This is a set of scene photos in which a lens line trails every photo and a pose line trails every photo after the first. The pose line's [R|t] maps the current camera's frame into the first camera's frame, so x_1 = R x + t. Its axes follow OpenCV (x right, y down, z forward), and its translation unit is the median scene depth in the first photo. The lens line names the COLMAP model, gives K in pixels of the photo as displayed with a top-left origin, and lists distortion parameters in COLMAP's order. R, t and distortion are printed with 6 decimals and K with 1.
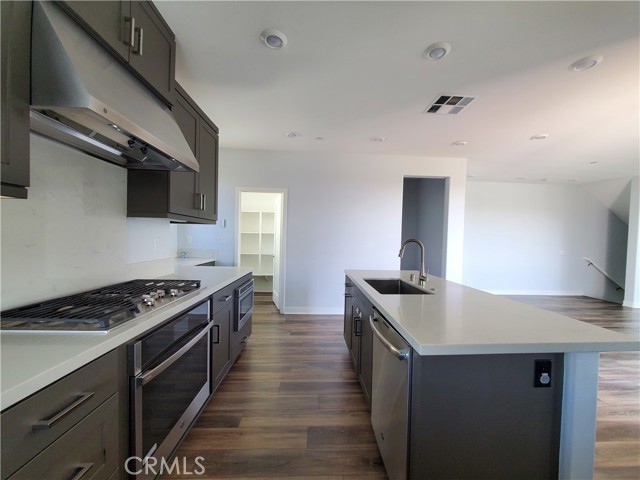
lens RADIAL K [[255.8, 0, 321.5], [0, 255.8, 240.5], [0, 0, 1]] dist [-0.002143, -0.000951]
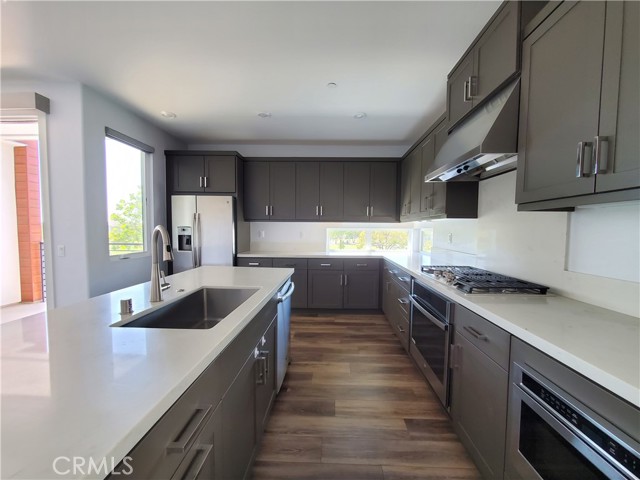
lens RADIAL K [[255.8, 0, 322.0], [0, 255.8, 241.5], [0, 0, 1]] dist [-0.002143, -0.000951]
pose [[-0.996675, -0.030245, 0.075660, -0.025182], [-0.025924, 0.998012, 0.057448, -0.011819], [-0.077247, 0.055296, -0.995477, 0.890301]]
